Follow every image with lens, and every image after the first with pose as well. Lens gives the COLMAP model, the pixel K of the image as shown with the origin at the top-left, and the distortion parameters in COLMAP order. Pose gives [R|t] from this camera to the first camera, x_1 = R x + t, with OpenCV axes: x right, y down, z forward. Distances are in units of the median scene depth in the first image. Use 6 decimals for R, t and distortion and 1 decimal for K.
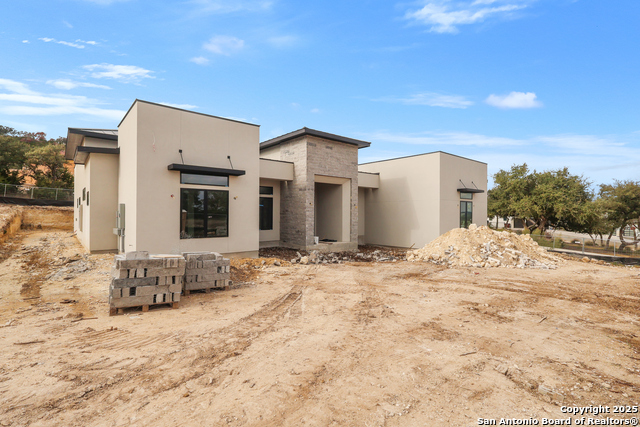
lens RADIAL K [[312.2, 0, 319.3], [0, 312.2, 214.9], [0, 0, 1]] dist [-0.005745, -0.000294]
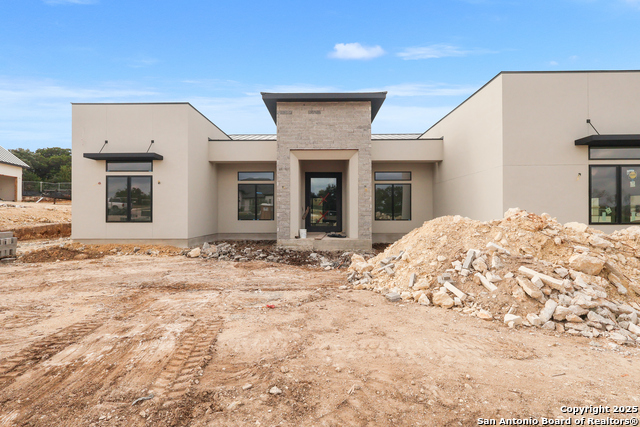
lens RADIAL K [[312.2, 0, 318.1], [0, 312.2, 213.3], [0, 0, 1]] dist [-0.005745, -0.000294]
pose [[0.749863, -0.008501, -0.661538, 0.672355], [0.003942, 0.999957, -0.008381, 0.046510], [0.661581, 0.003677, 0.749865, 0.544056]]
